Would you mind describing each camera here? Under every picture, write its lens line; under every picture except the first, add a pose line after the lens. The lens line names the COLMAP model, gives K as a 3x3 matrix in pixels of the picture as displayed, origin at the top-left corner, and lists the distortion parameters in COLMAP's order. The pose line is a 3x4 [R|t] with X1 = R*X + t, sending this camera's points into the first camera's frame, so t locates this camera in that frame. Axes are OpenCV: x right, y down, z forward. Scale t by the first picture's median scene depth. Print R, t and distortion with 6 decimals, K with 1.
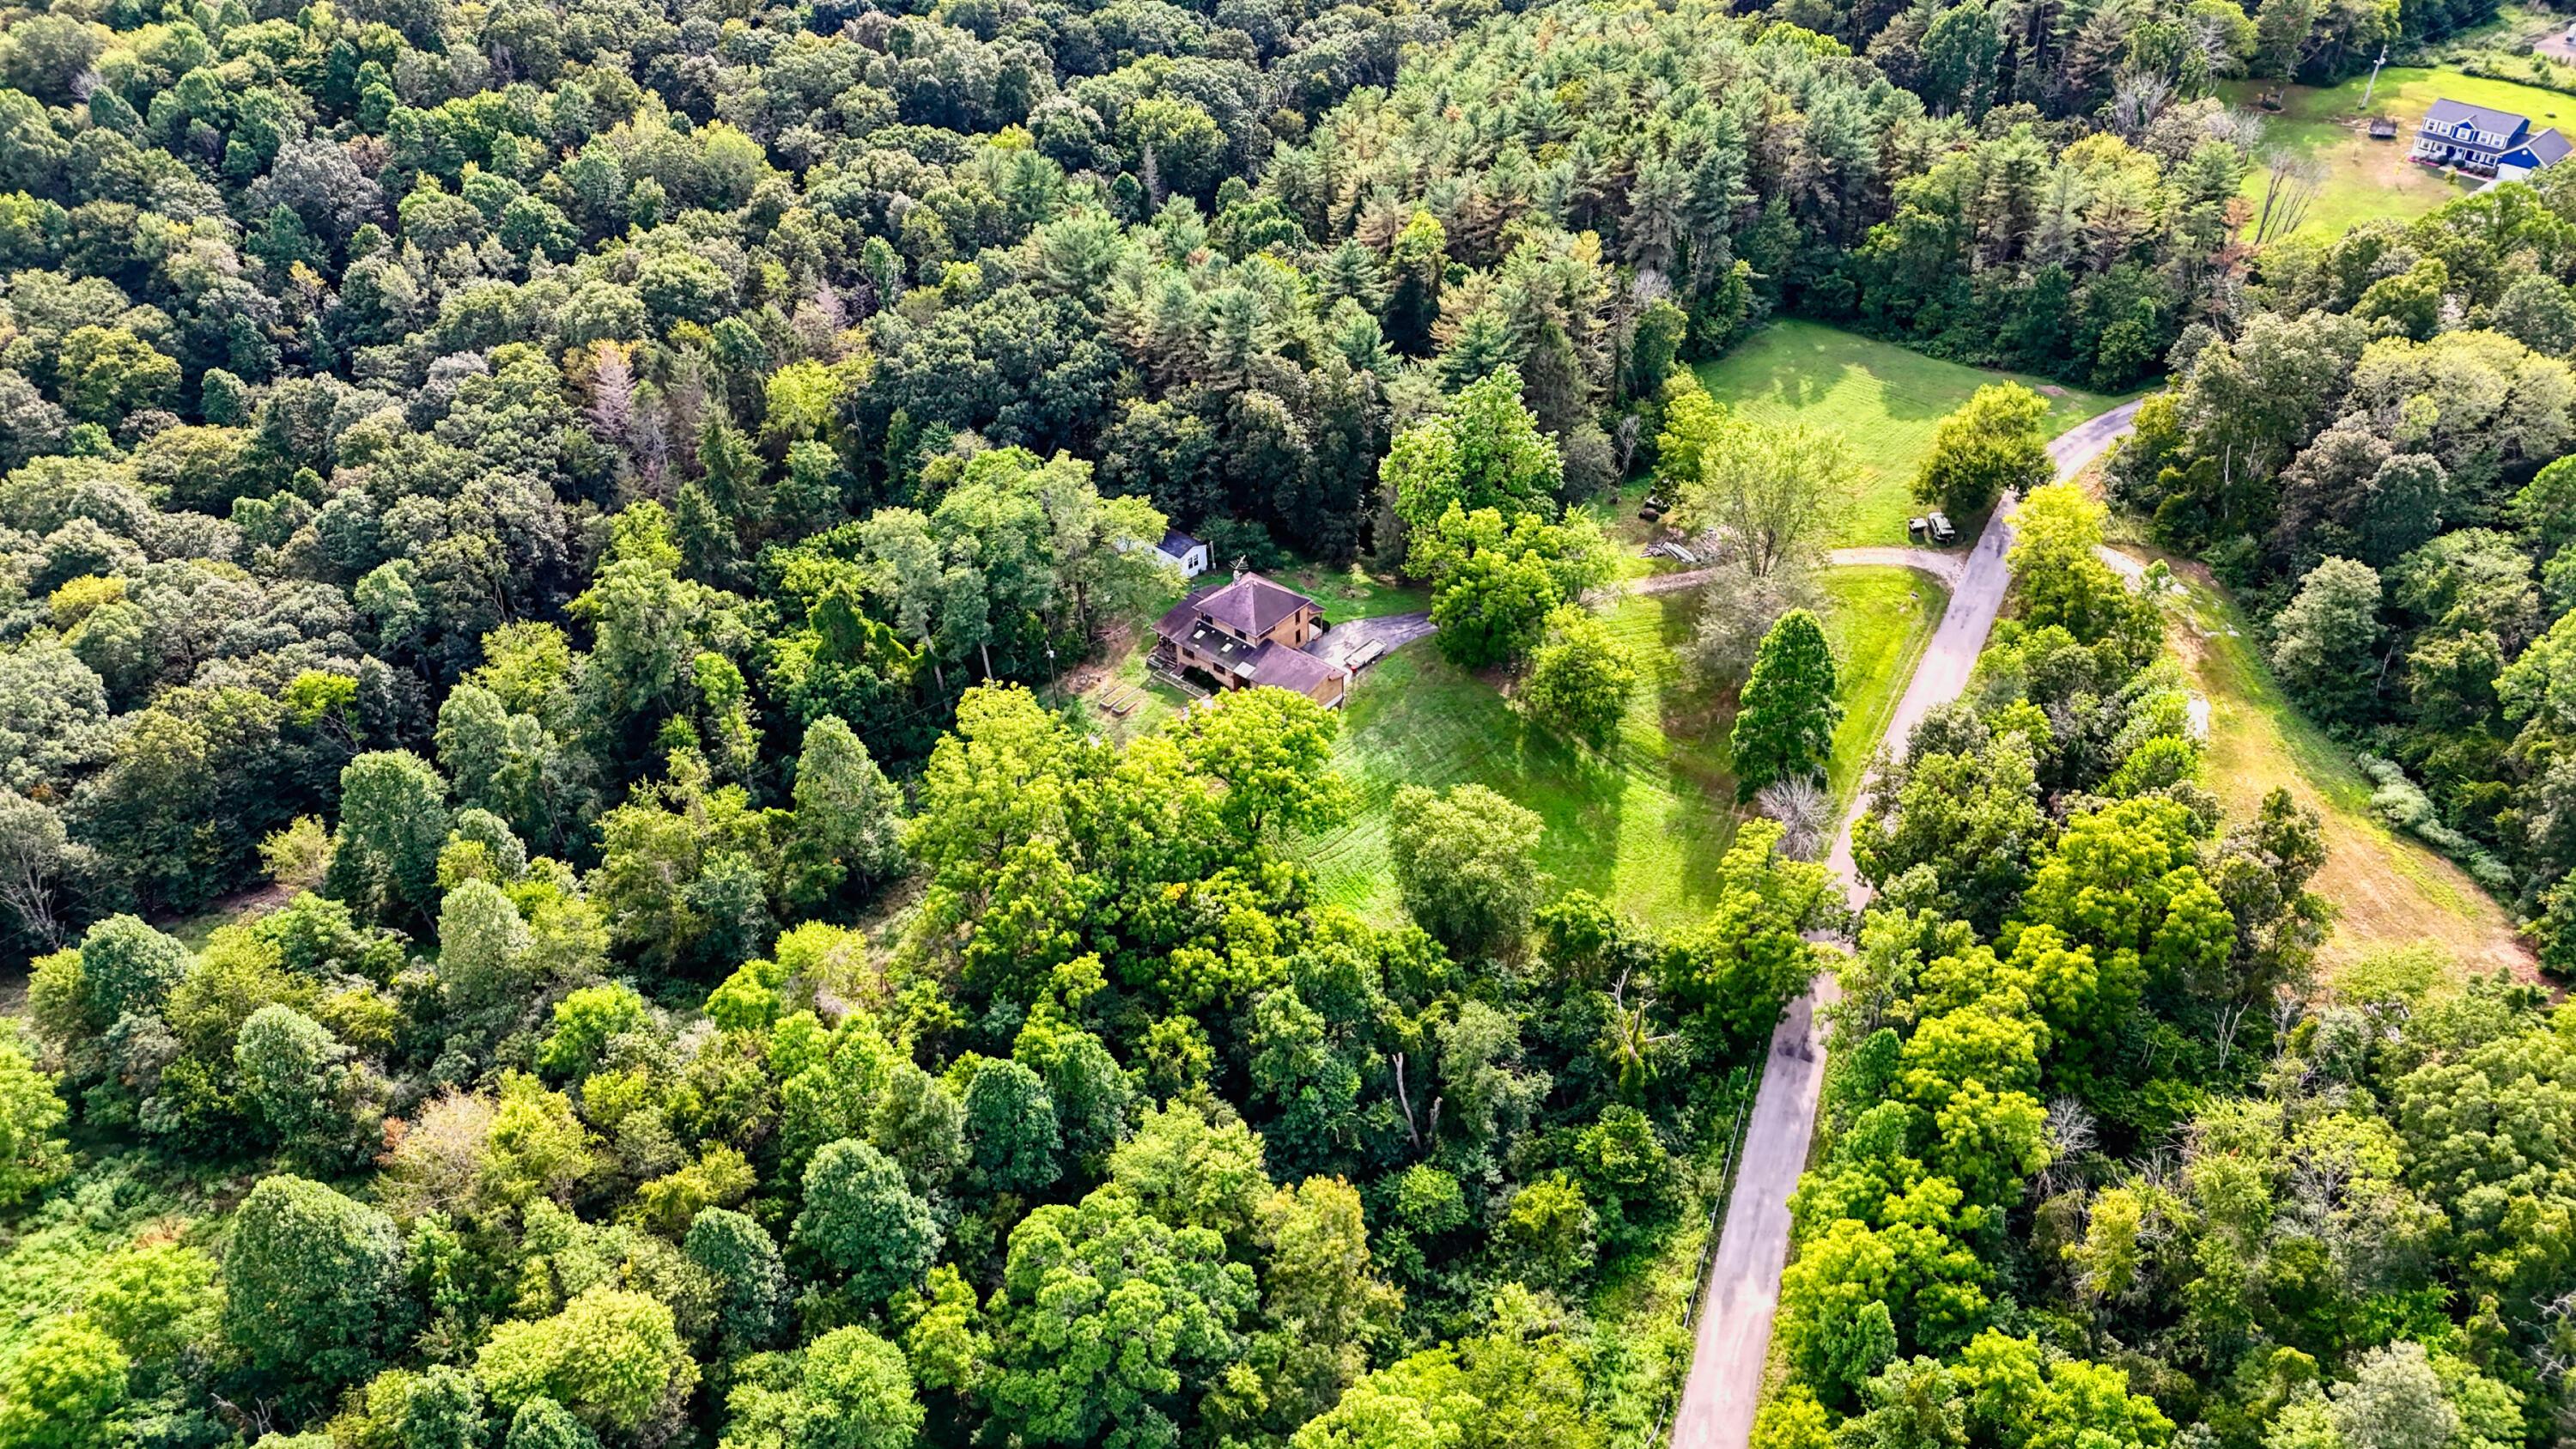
lens RADIAL K [[1900.0, 0, 1290.3], [0, 1900.0, 722.3], [0, 0, 1]] dist [0.062146, -0.049494]
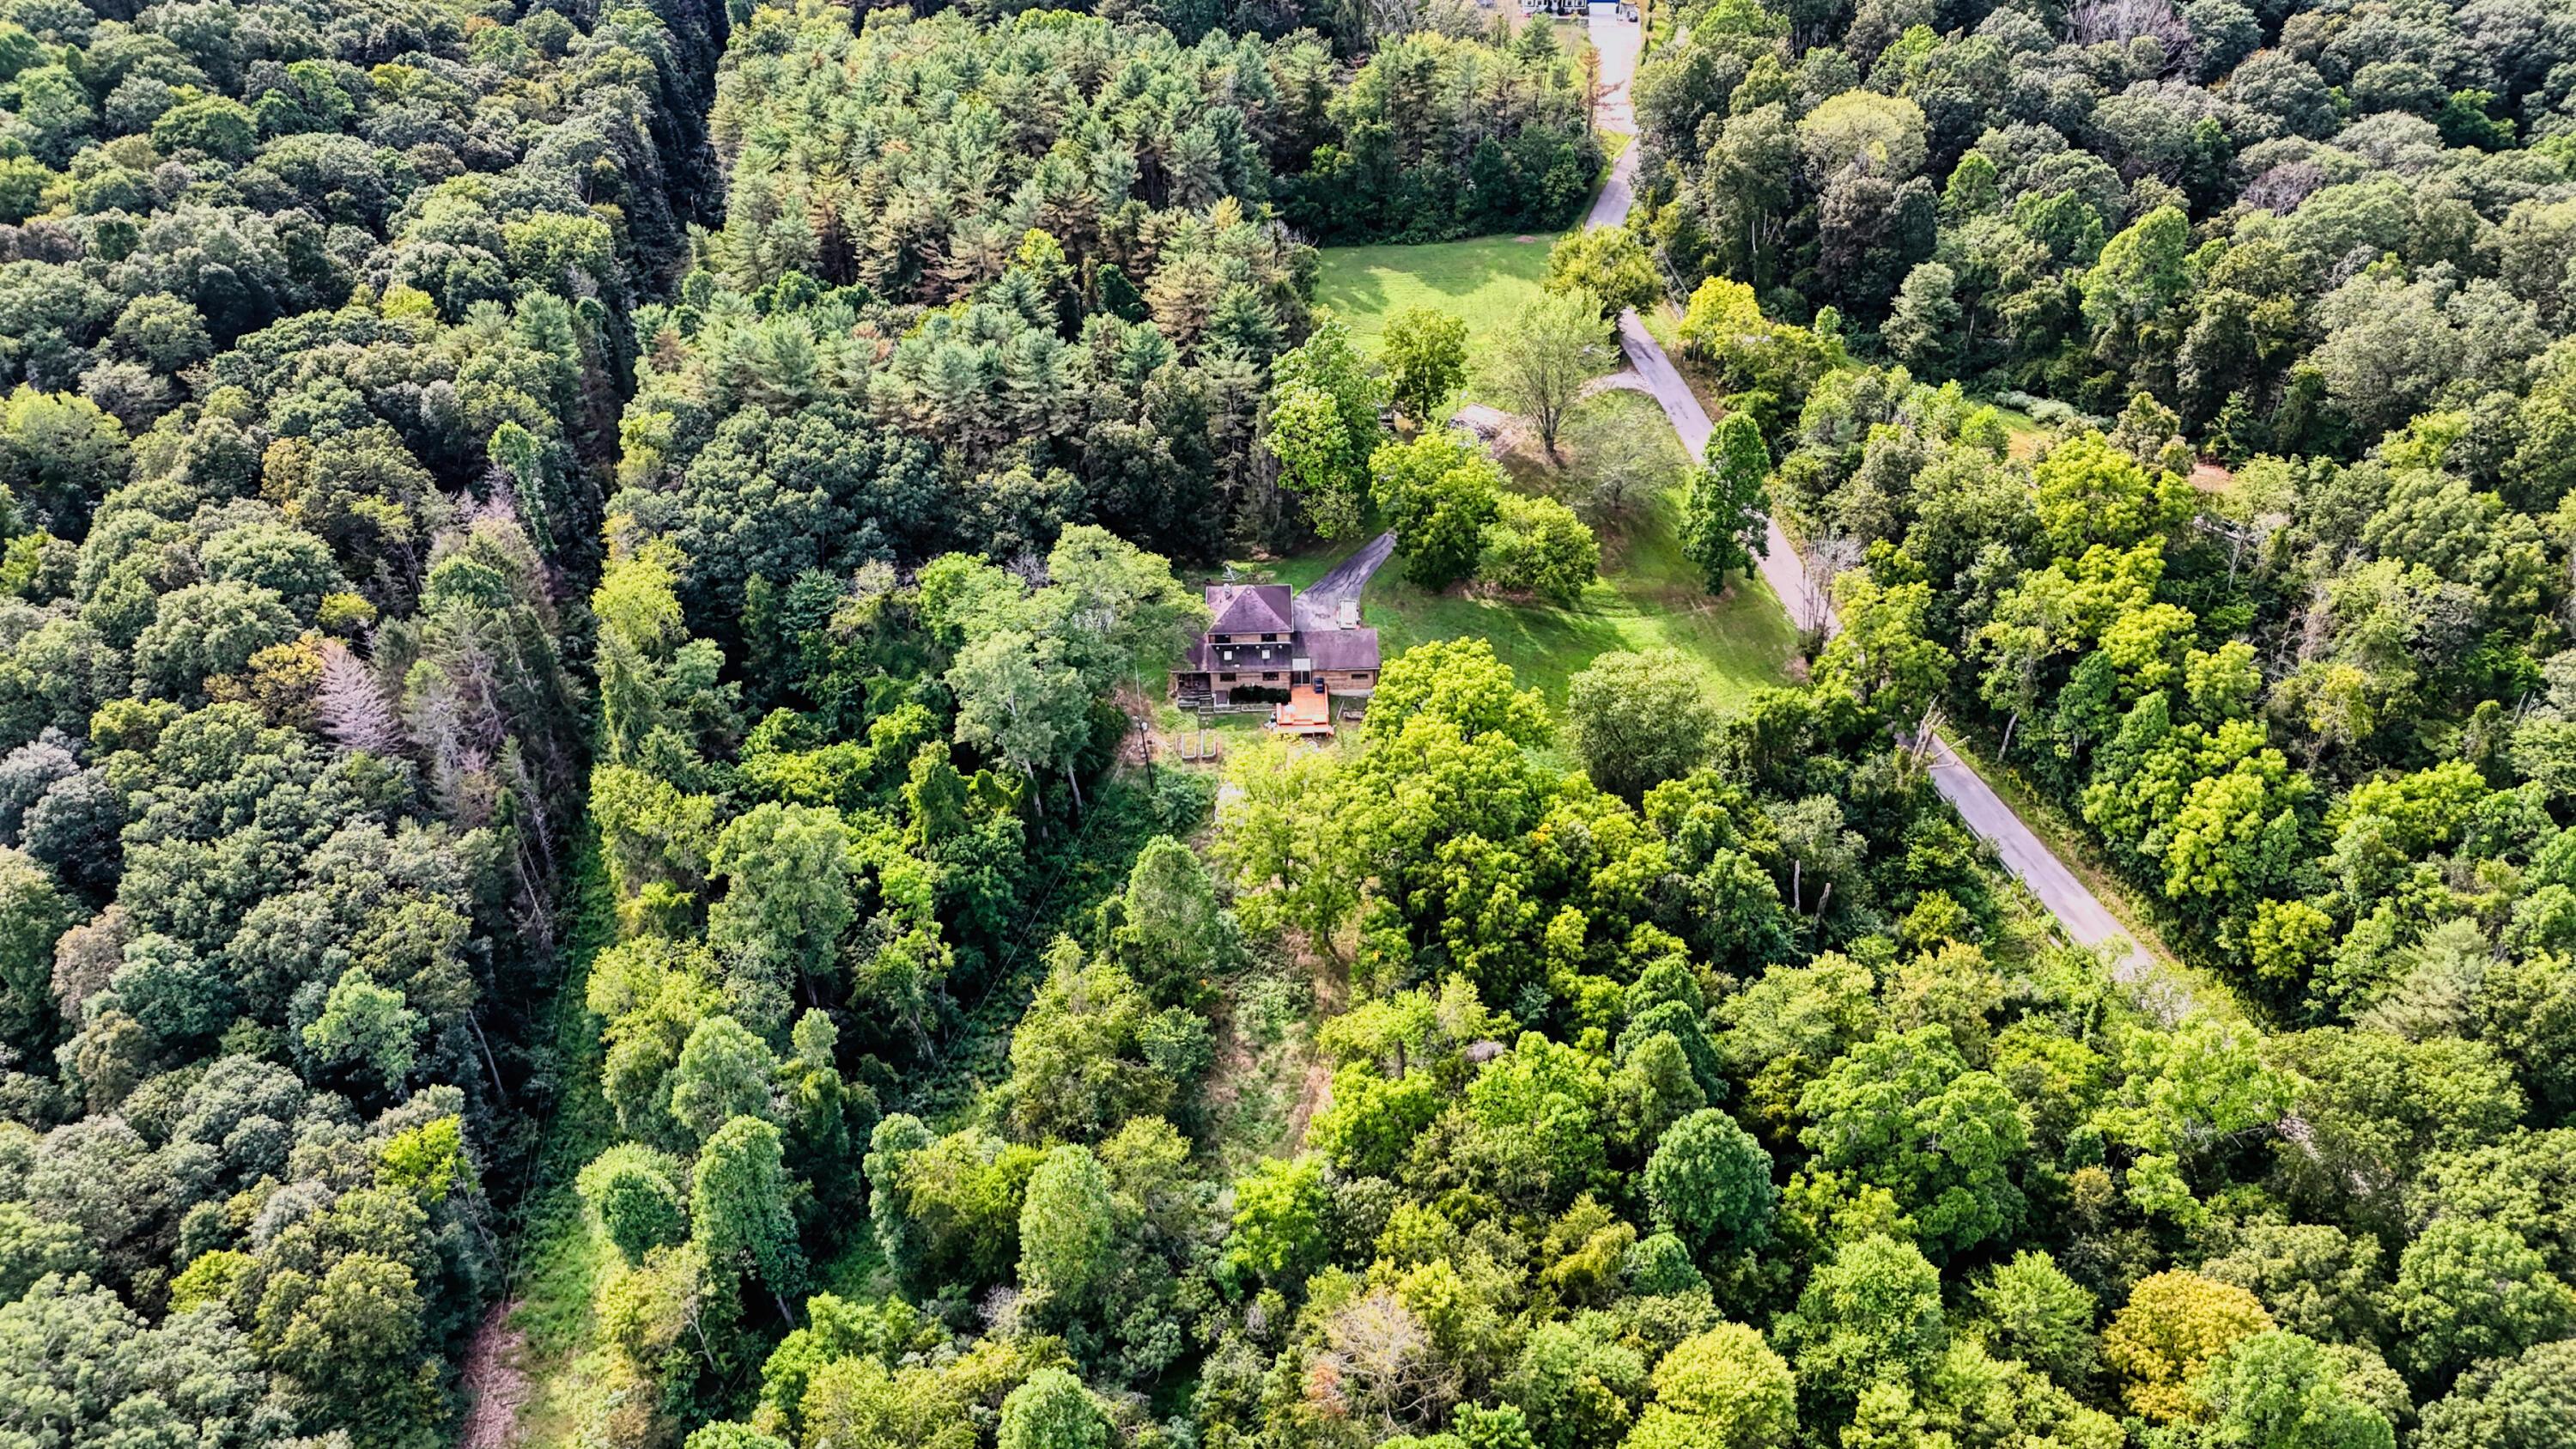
lens RADIAL K [[1900.0, 0, 1289.7], [0, 1900.0, 729.5], [0, 0, 1]] dist [0.062146, -0.049494]
pose [[0.749098, -0.394044, 0.532523, -0.560964], [0.406690, 0.908092, 0.099859, -0.096897], [-0.522929, 0.141768, 0.840504, 0.175425]]
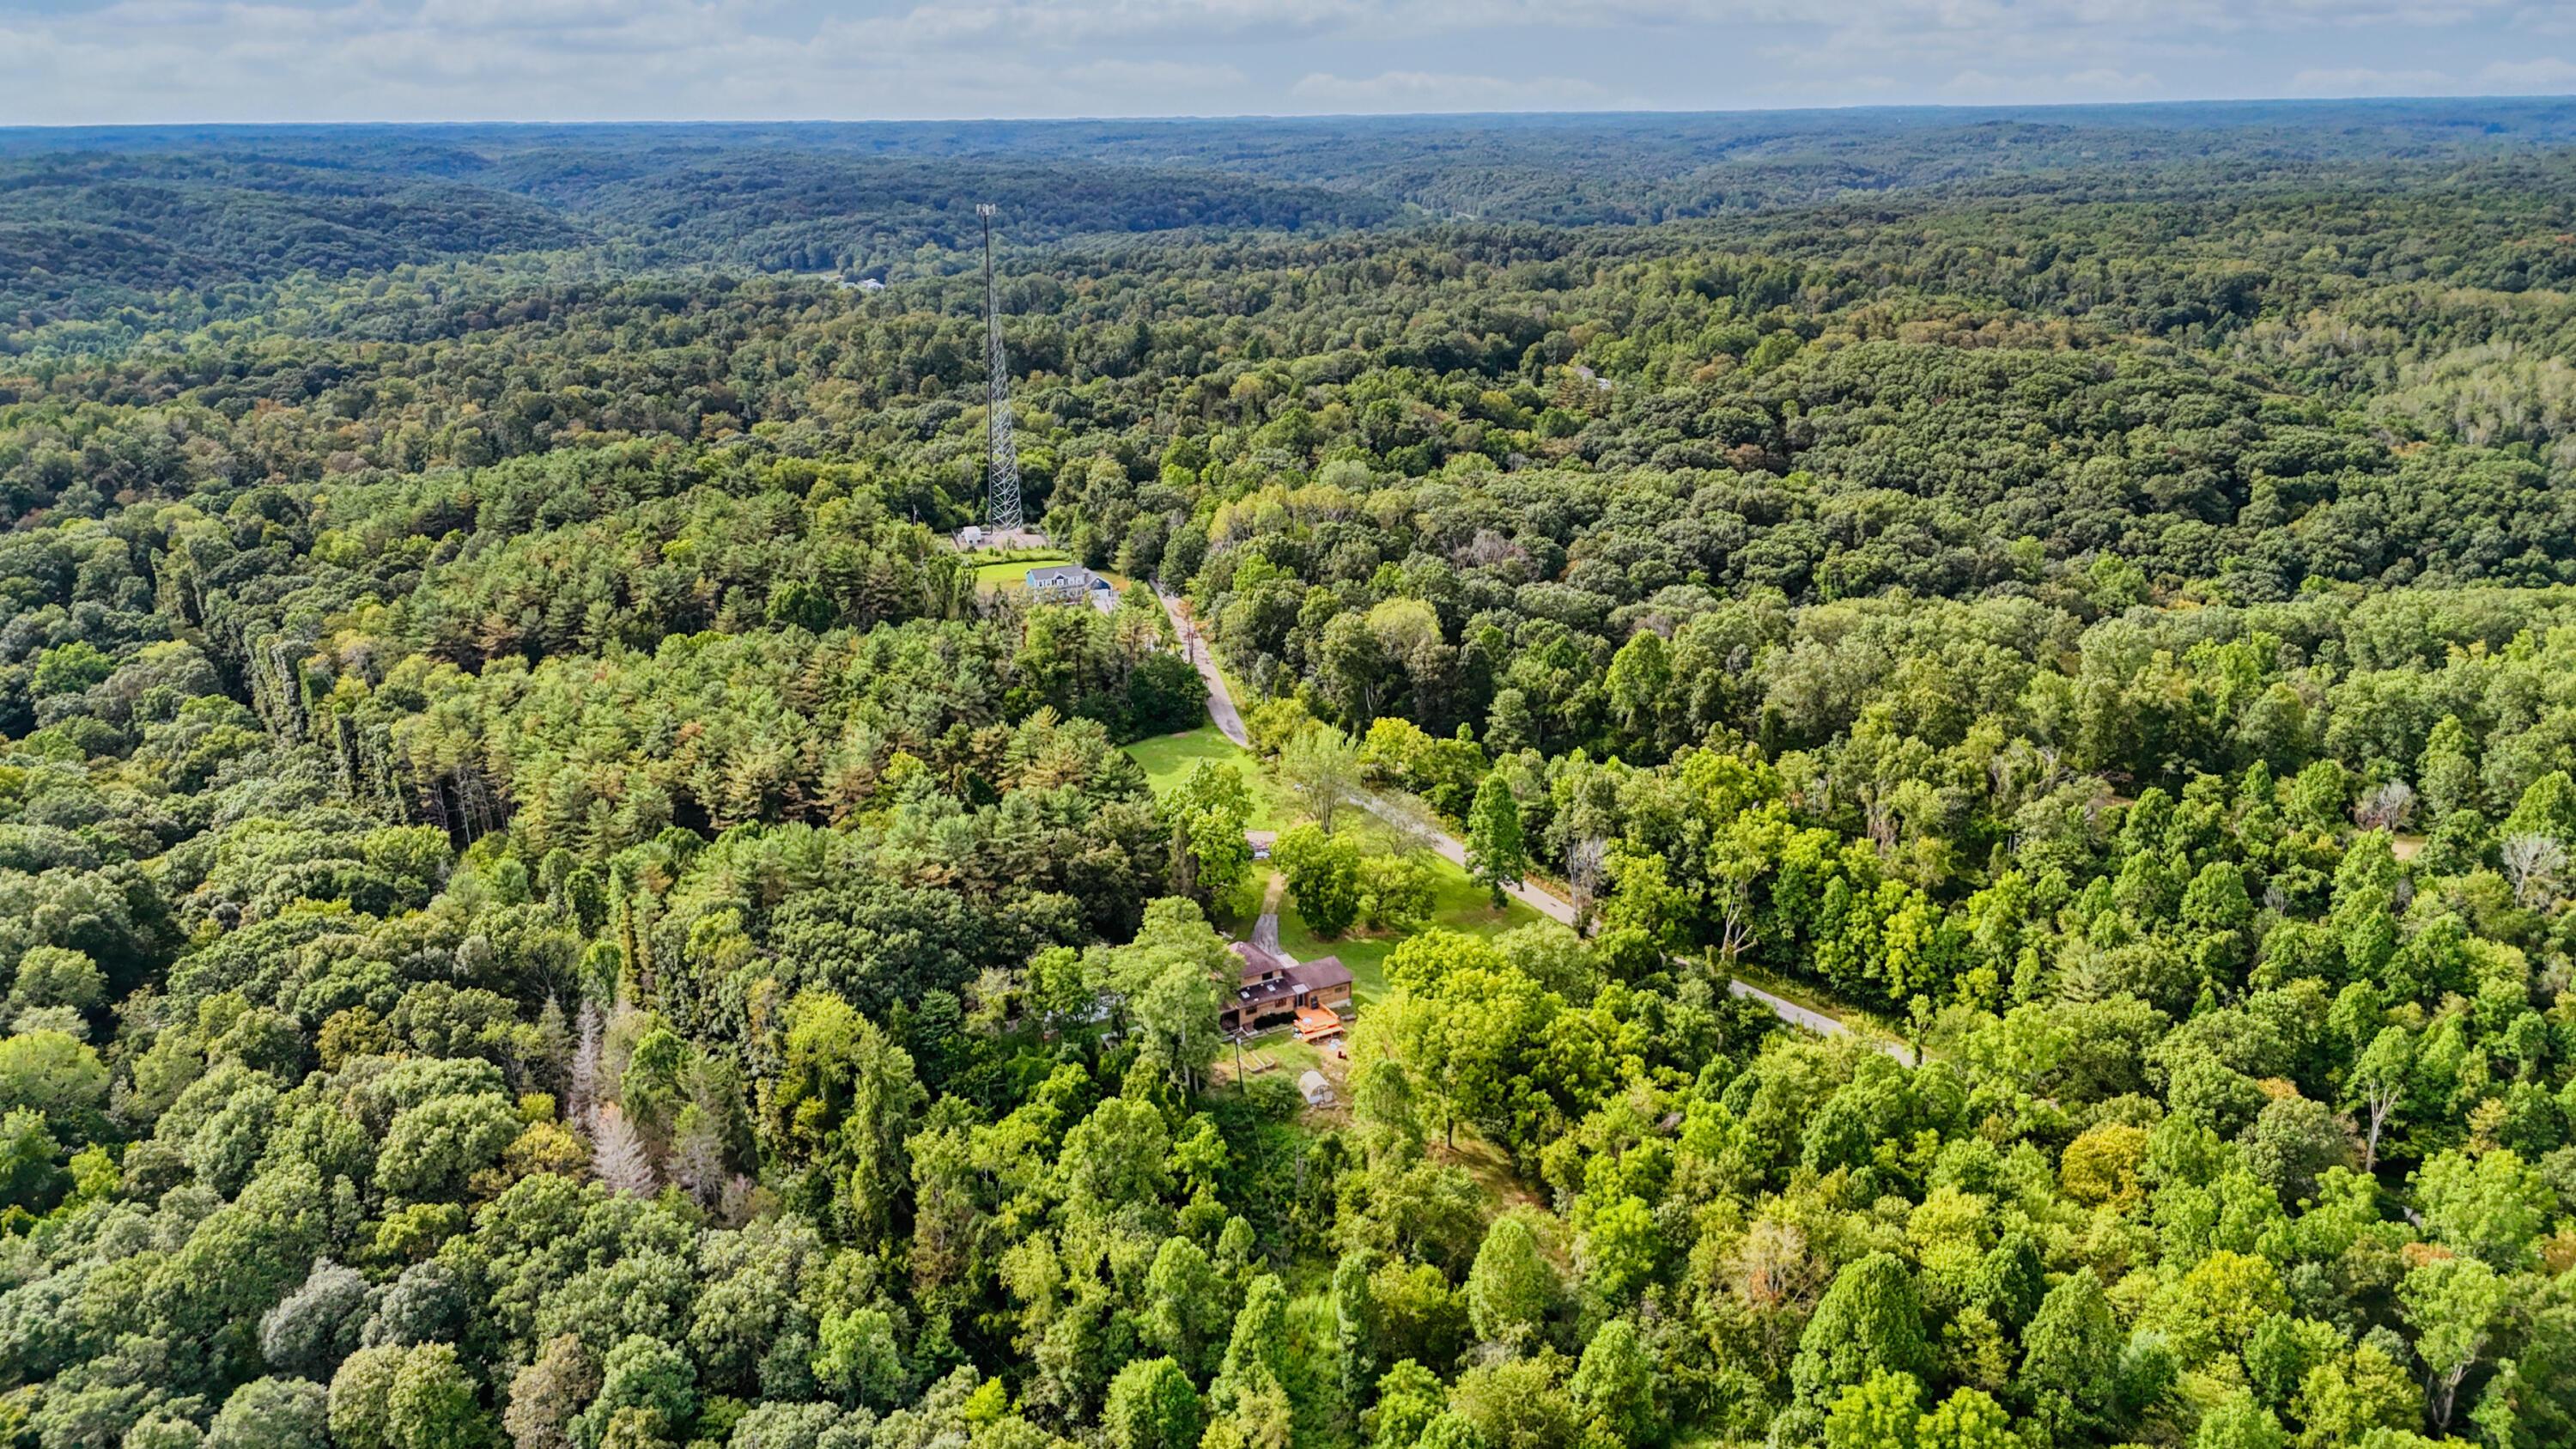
lens RADIAL K [[1900.0, 0, 1296.3], [0, 1900.0, 717.0], [0, 0, 1]] dist [0.062146, -0.049494]
pose [[0.361528, -0.274407, 0.891066, -1.112243], [0.573016, 0.819304, 0.019821, -0.203762], [-0.735493, 0.503430, 0.453441, 0.318396]]
